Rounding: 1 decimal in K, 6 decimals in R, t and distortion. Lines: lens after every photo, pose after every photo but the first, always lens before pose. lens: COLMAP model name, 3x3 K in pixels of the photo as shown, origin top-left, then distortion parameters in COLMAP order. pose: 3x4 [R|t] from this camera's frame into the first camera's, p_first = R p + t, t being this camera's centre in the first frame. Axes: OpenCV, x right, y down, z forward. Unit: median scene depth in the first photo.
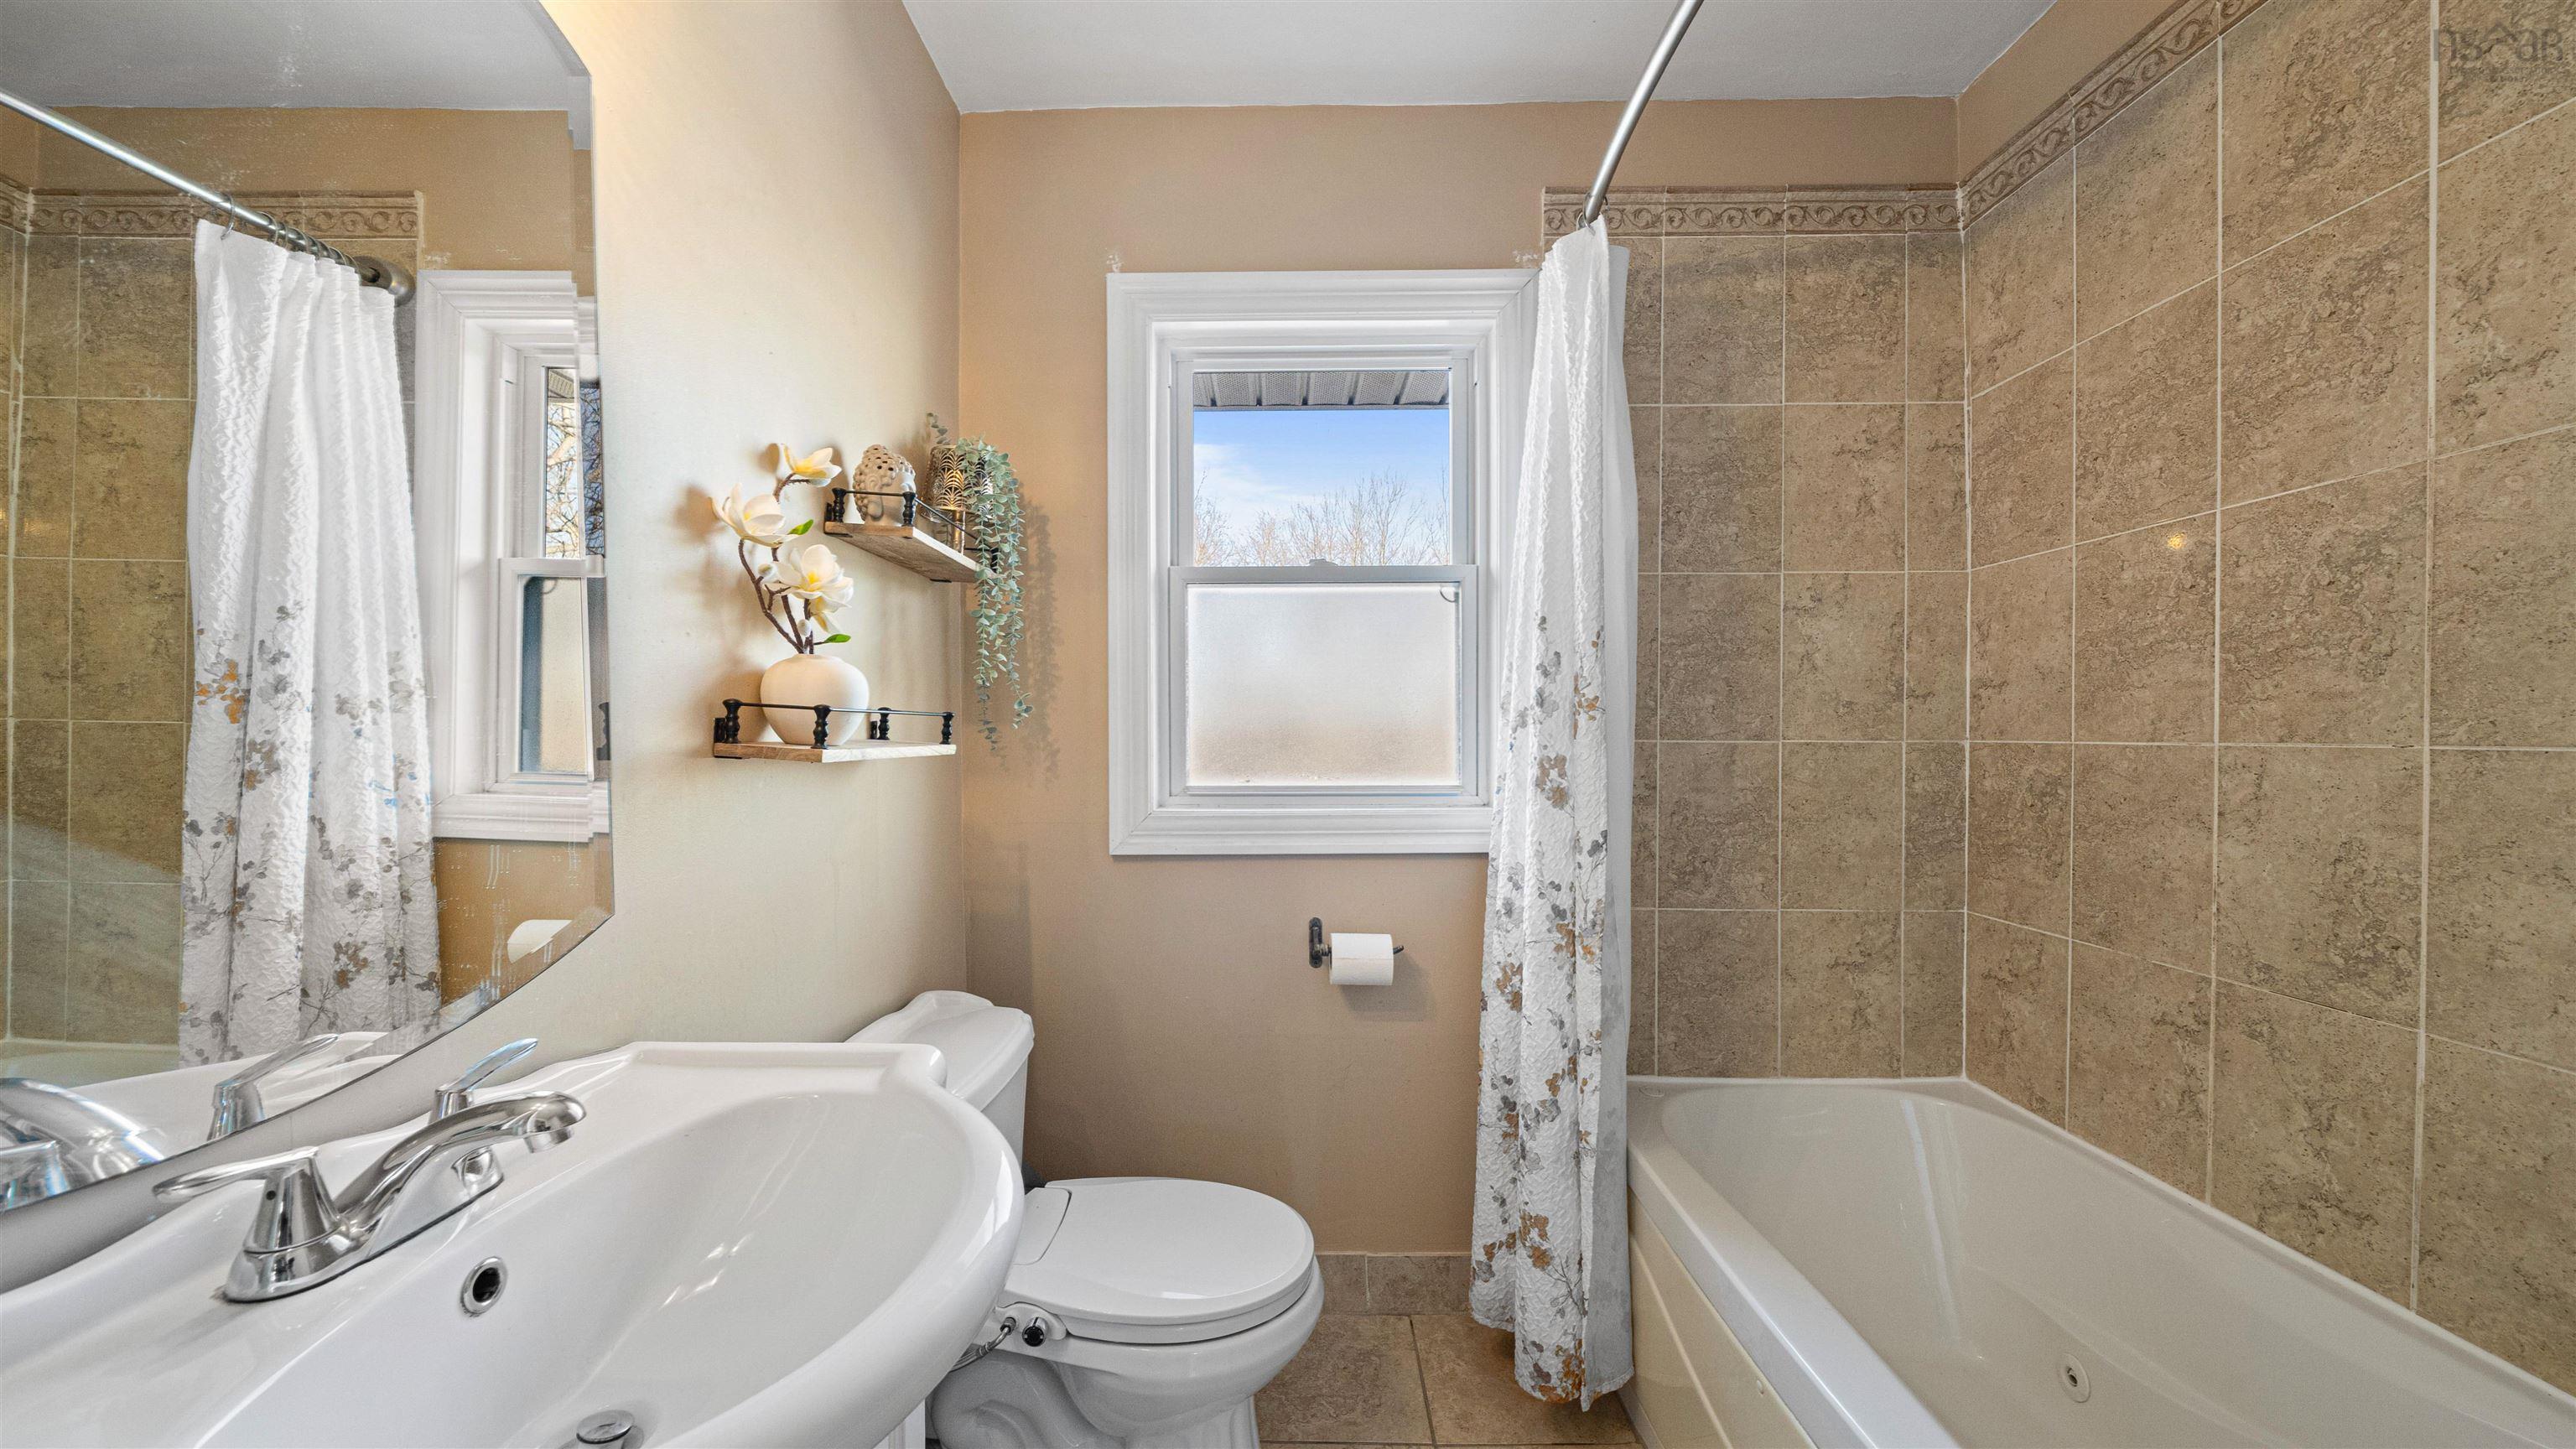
lens RADIAL K [[895.5, 0, 1275.7], [0, 895.5, 750.8], [0, 0, 1]] dist [-0.003453, -0.000071]
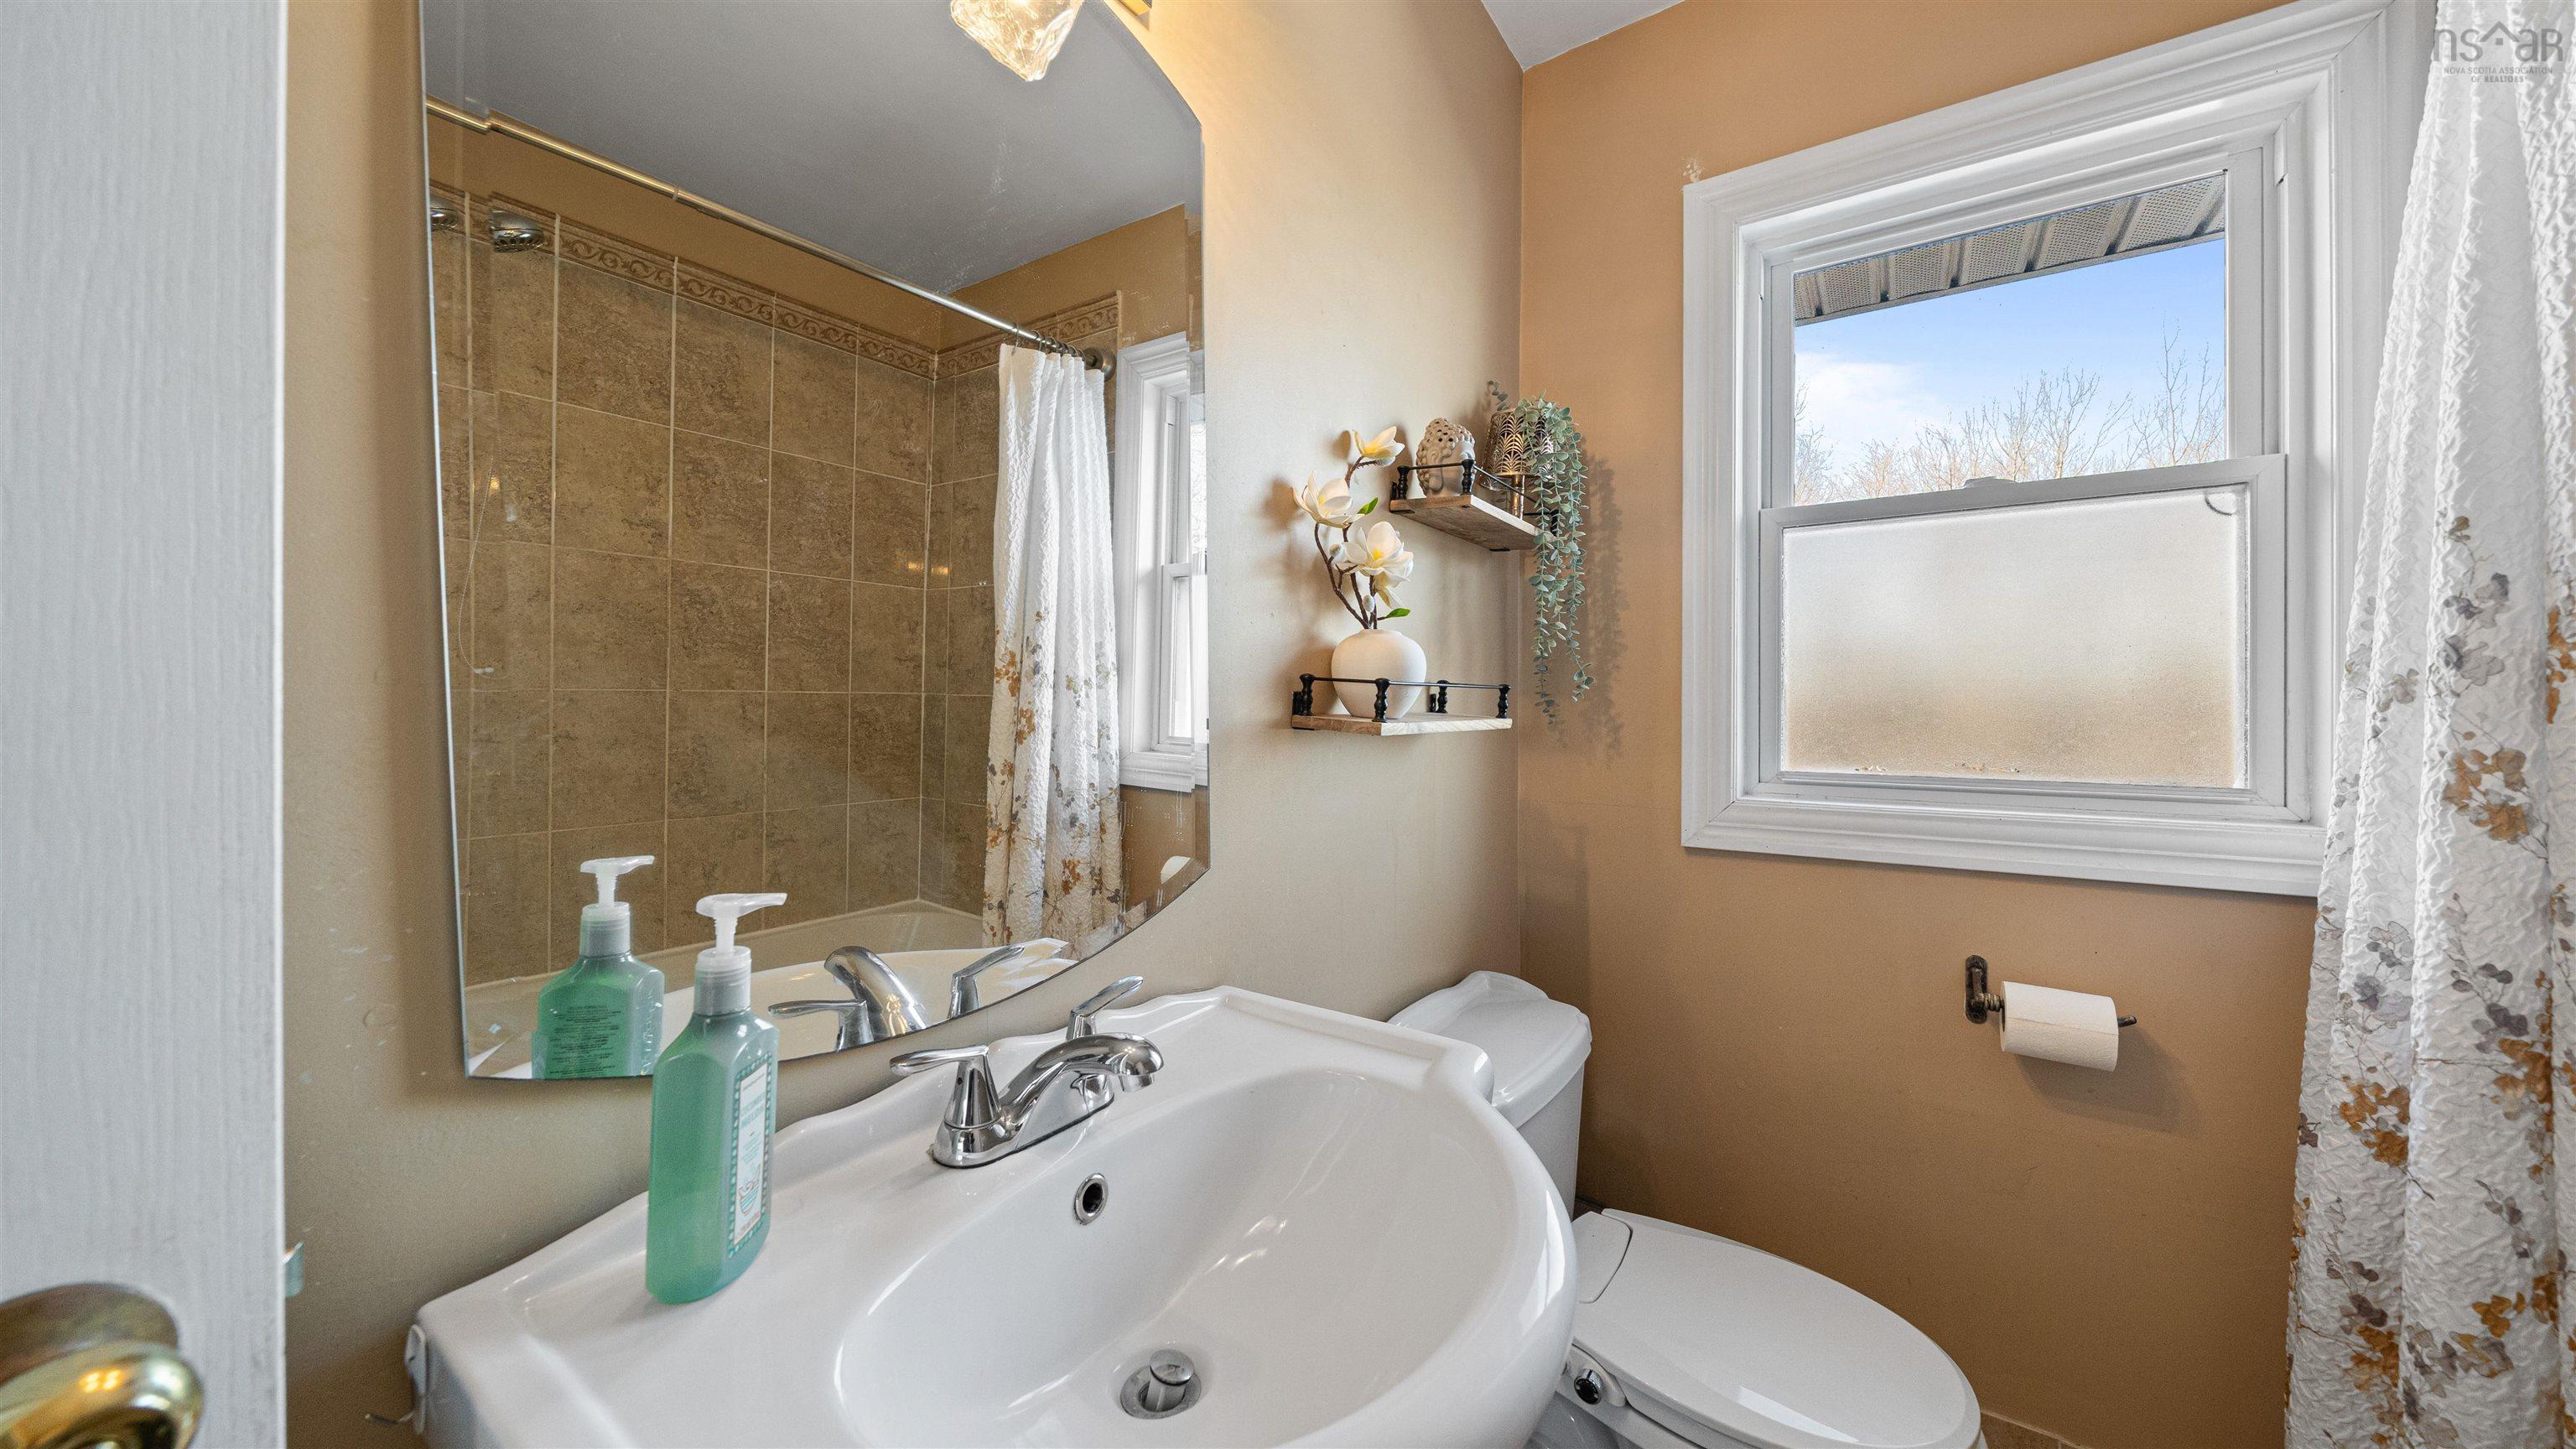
lens RADIAL K [[888.4, 0, 1293.3], [0, 888.4, 706.3], [0, 0, 1]] dist [-0.006360, 0.000246]
pose [[0.831090, 0.005403, -0.556112, -0.022826], [-0.015432, 0.999792, -0.013349, -0.003448], [0.555924, 0.019676, 0.831000, 0.078629]]
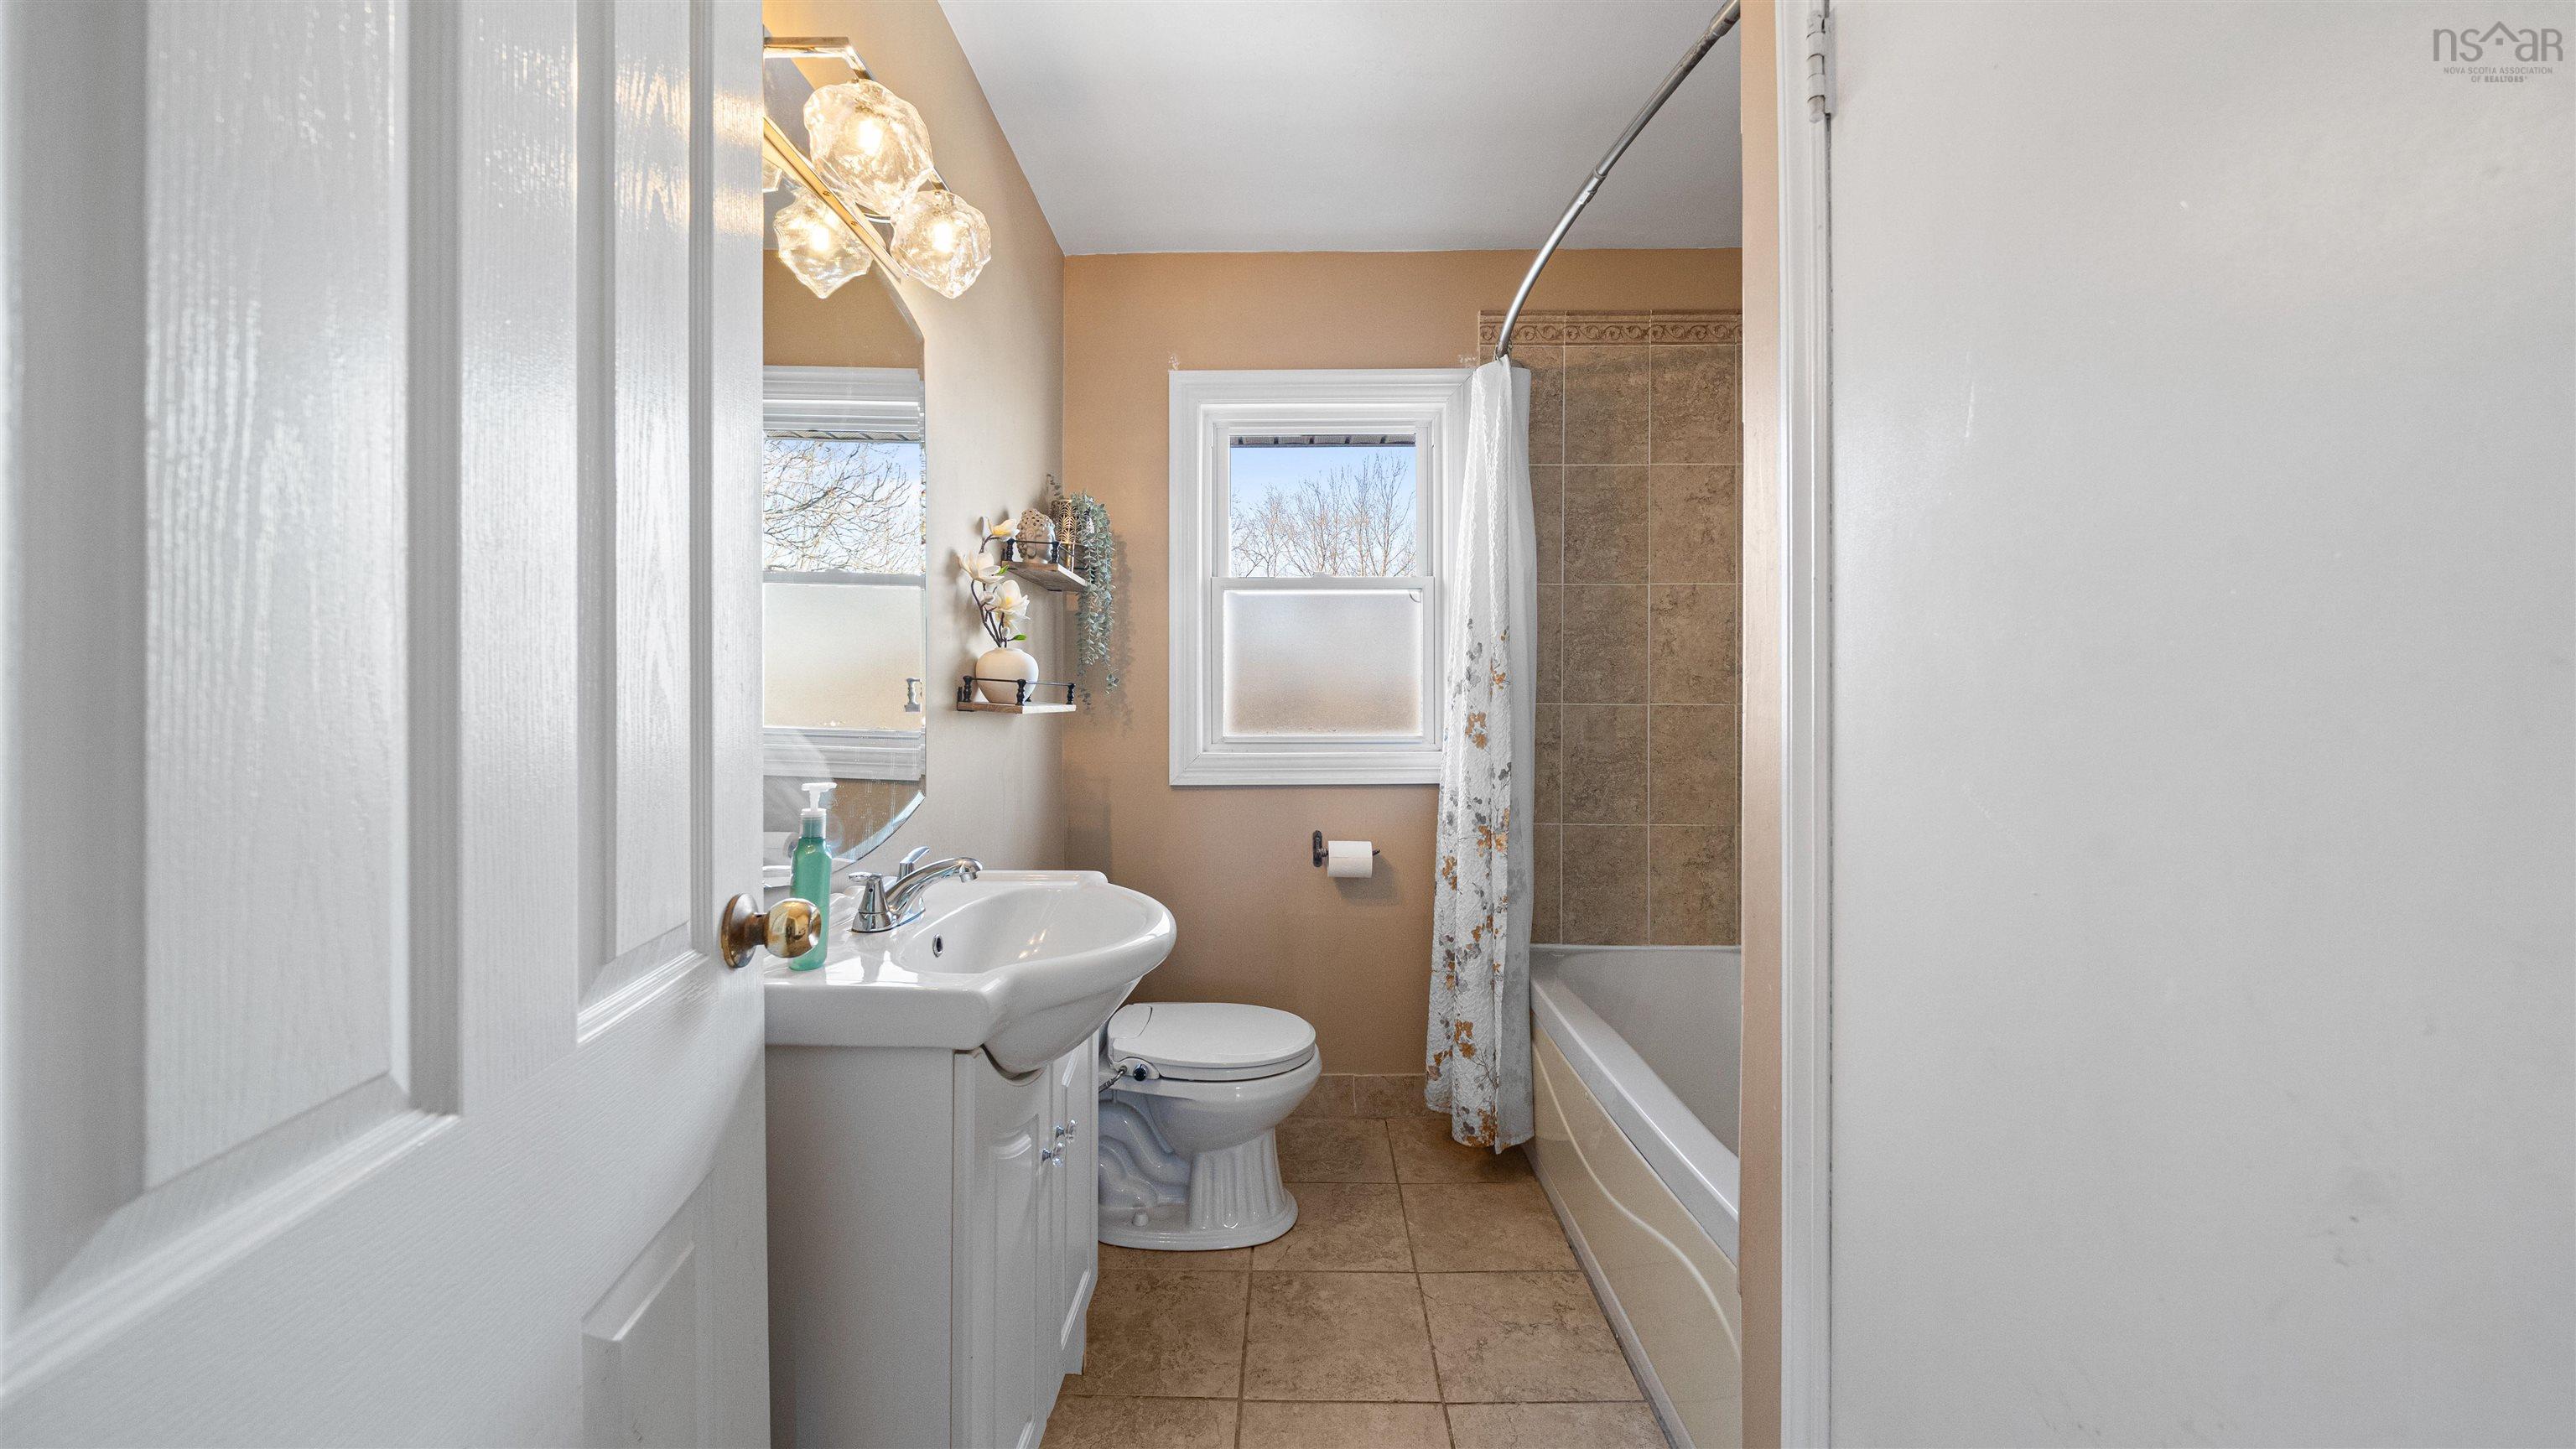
lens RADIAL K [[913.2, 0, 1287.9], [0, 913.2, 702.4], [0, 0, 1]] dist [-0.004089, -0.000091]
pose [[0.999956, 0.001129, 0.009264, -0.016576], [-0.000953, 0.999820, -0.018971, 0.016835], [-0.009283, 0.018961, 0.999777, -0.497534]]
